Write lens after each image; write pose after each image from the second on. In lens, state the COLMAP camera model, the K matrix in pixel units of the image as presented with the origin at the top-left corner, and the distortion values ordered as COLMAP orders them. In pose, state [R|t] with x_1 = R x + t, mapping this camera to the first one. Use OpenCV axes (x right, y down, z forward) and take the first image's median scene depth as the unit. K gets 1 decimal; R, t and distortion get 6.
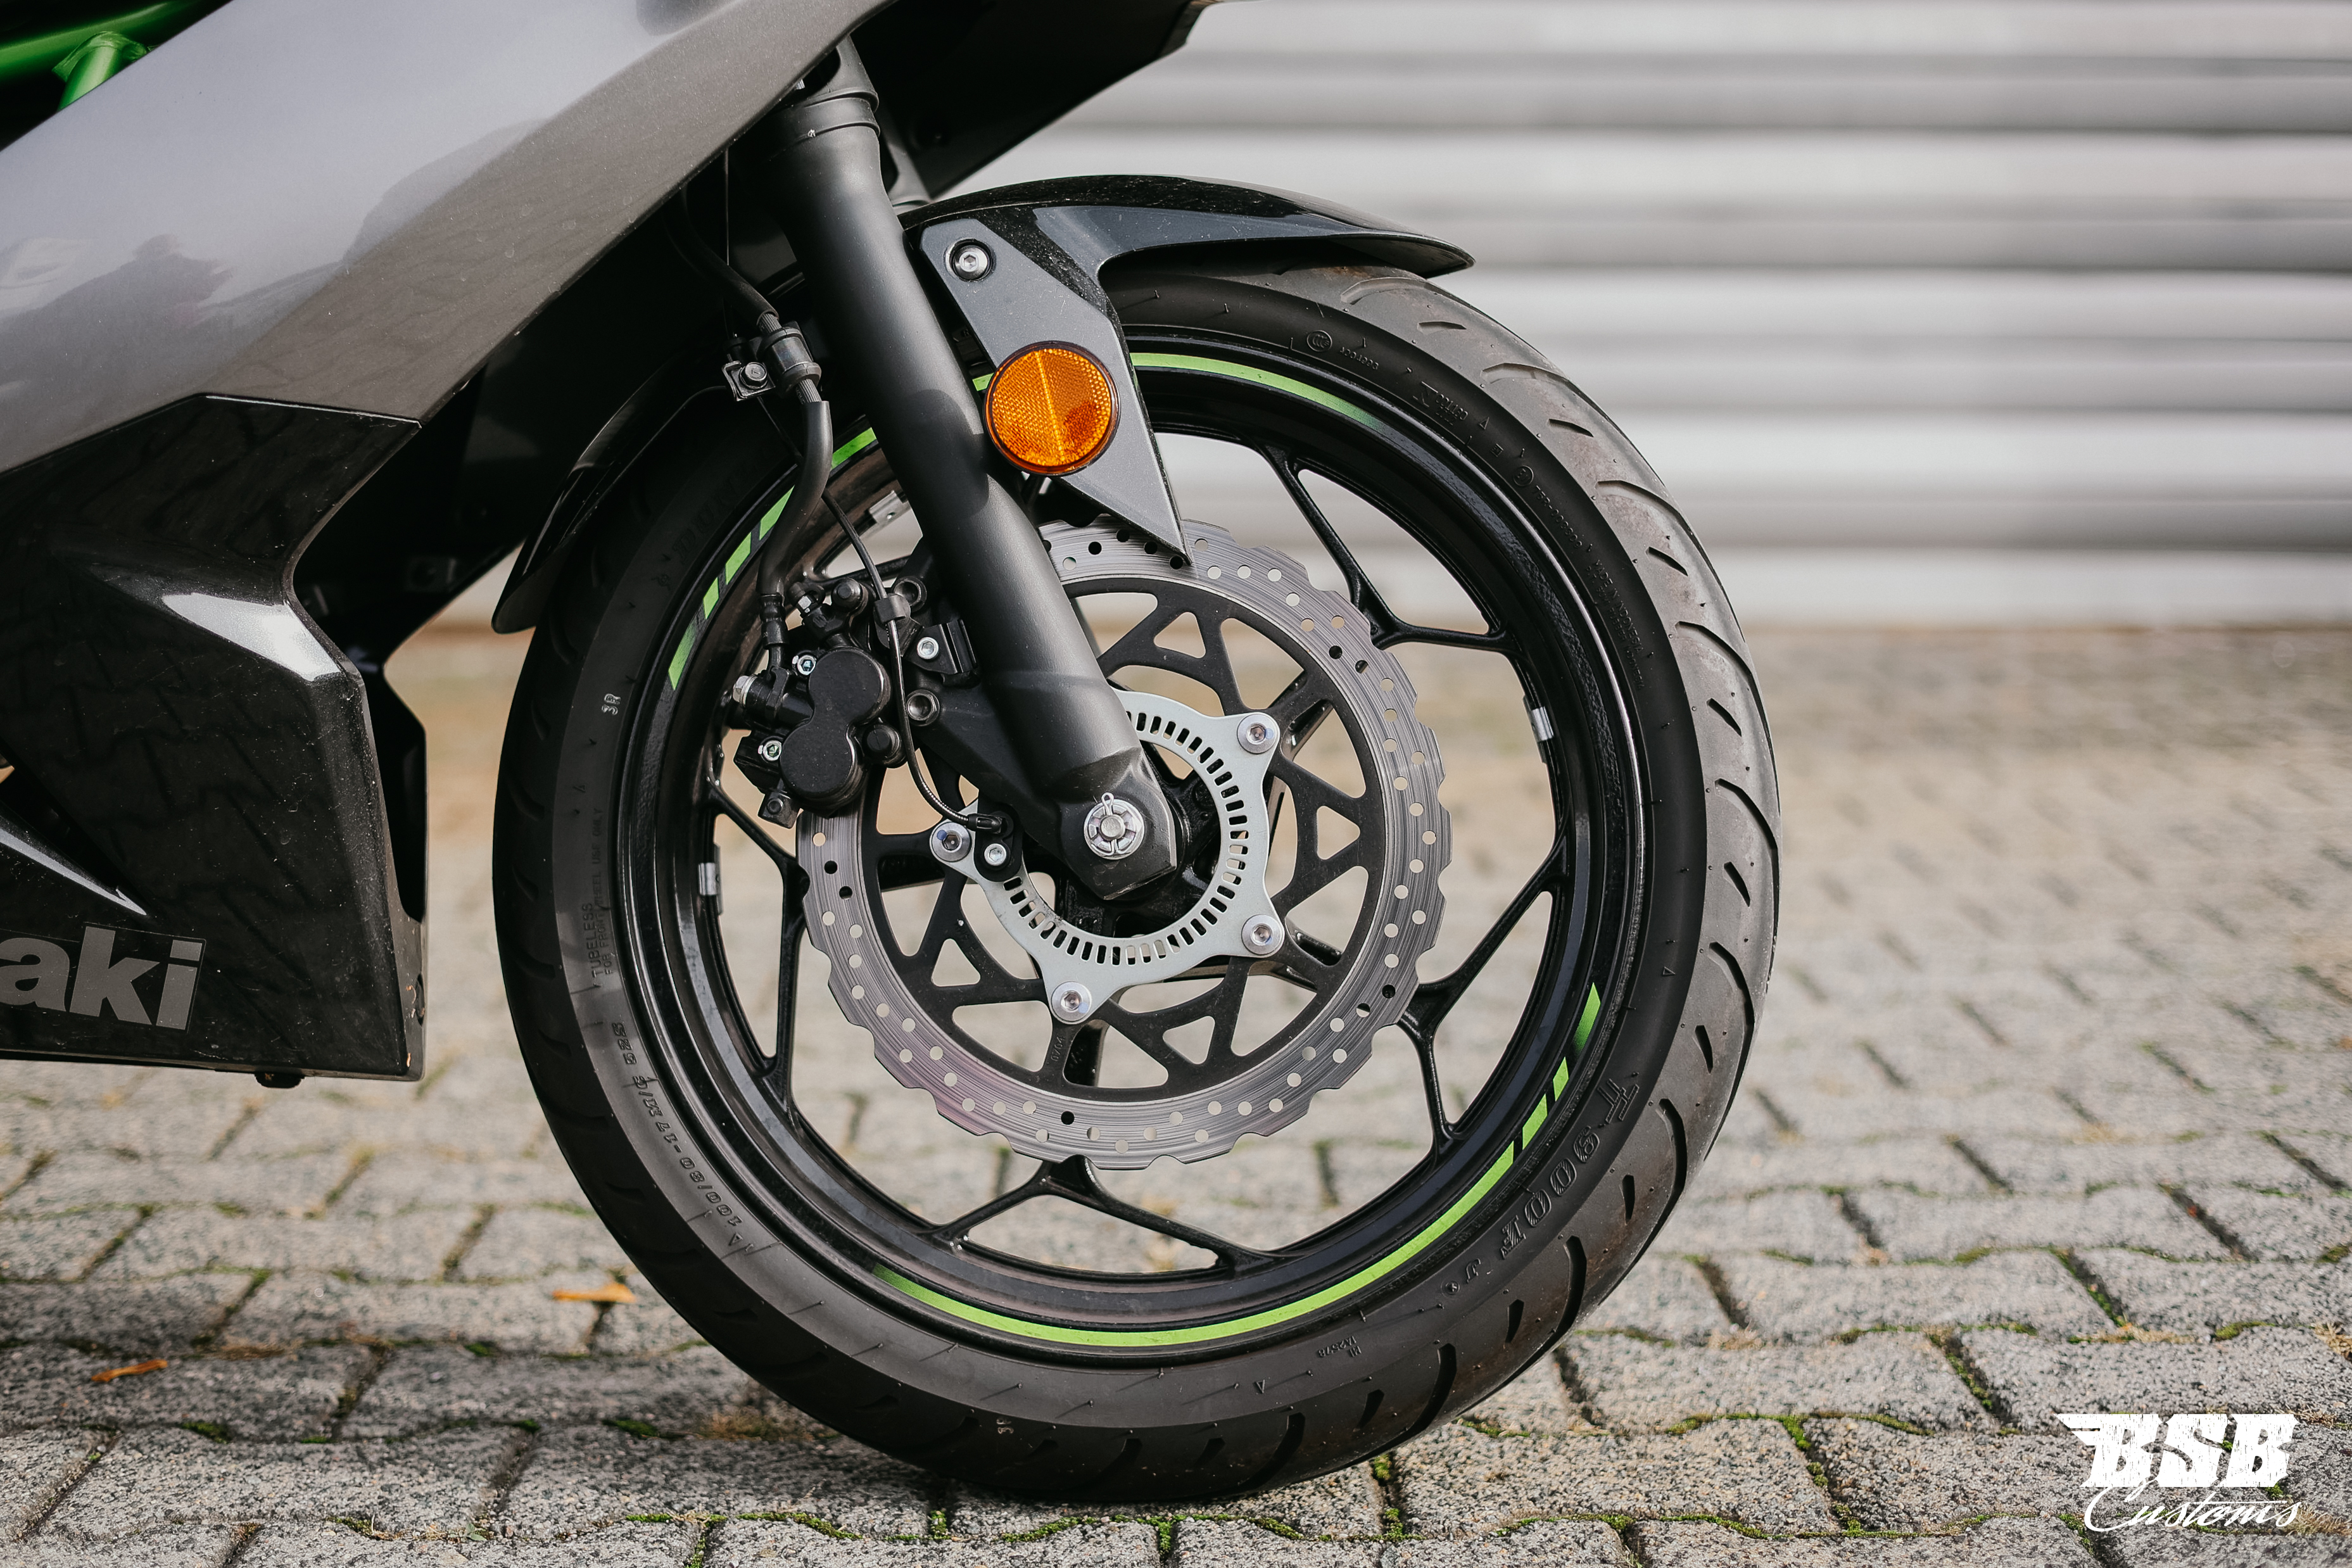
lens RADIAL K [[3671.3, 0, 1186.7], [0, 3671.3, 723.0], [0, 0, 1]] dist [0.016028, 0.000000]
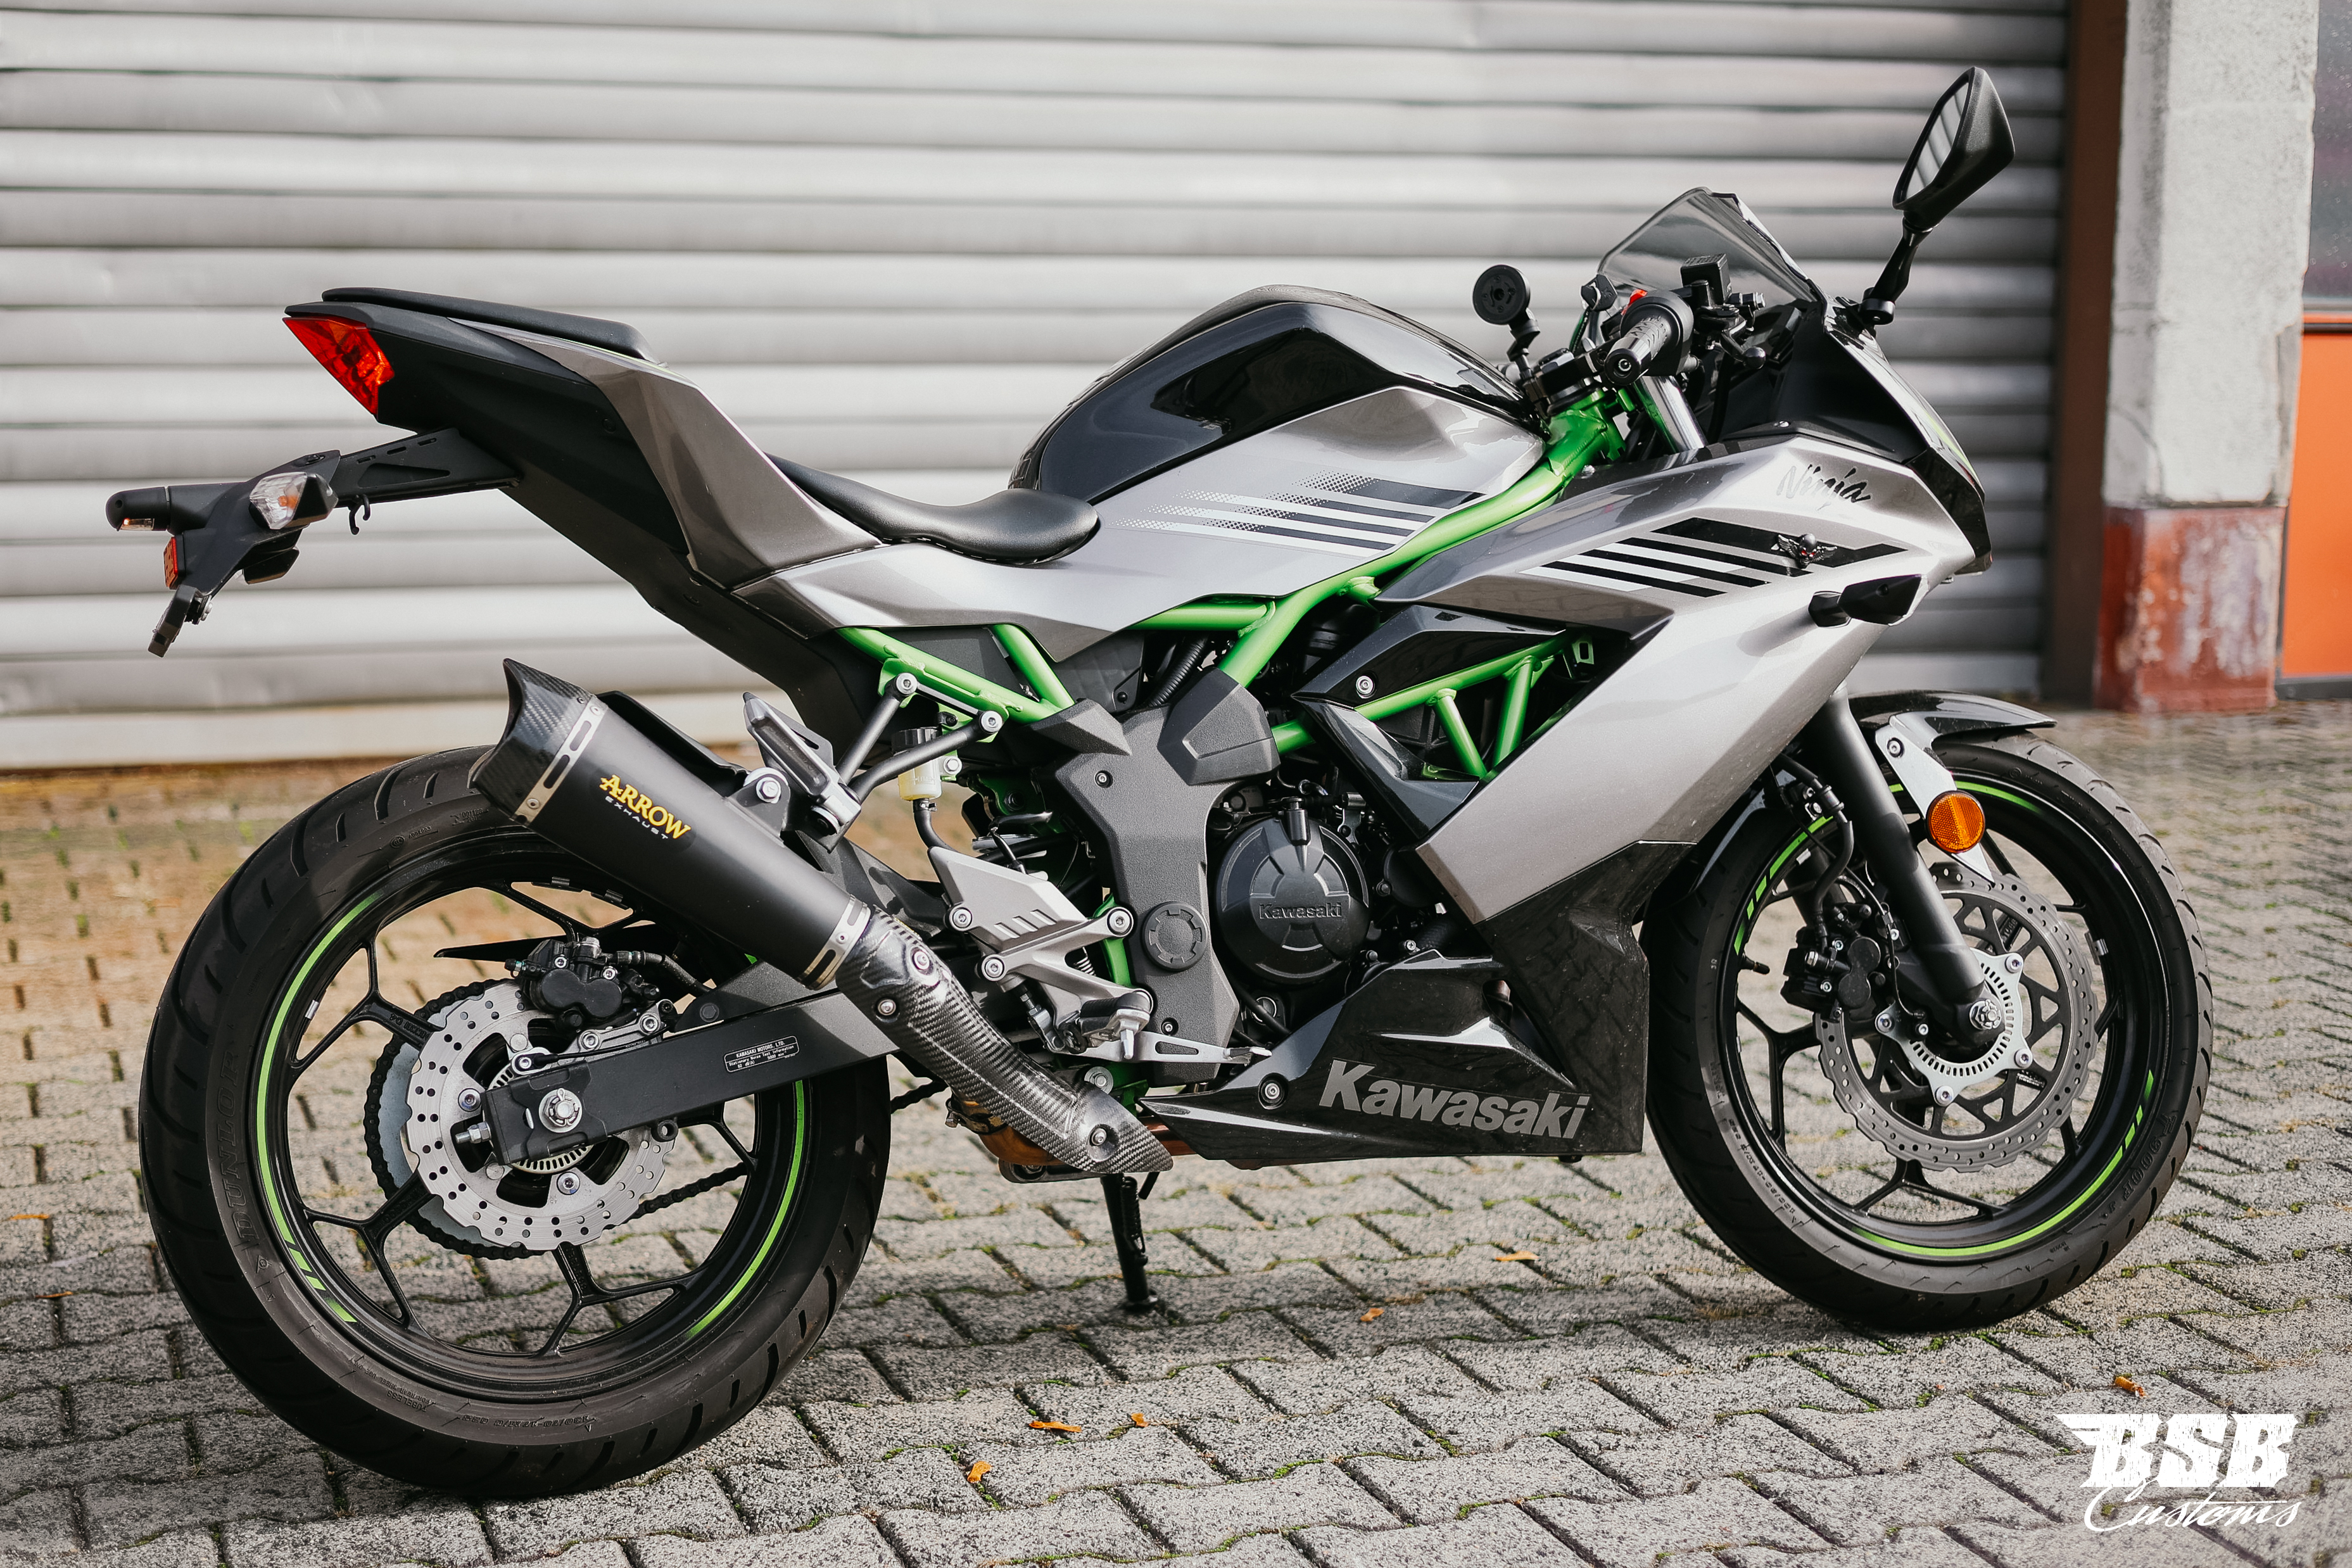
lens RADIAL K [[3671.3, 0, 1131.5], [0, 3671.3, 794.1], [0, 0, 1]] dist [0.016028, 0.000000]
pose [[0.947794, -0.042732, 0.316008, -1.114928], [0.030015, 0.998536, 0.045001, -0.202910], [-0.317468, -0.033167, 0.947689, -0.837151]]
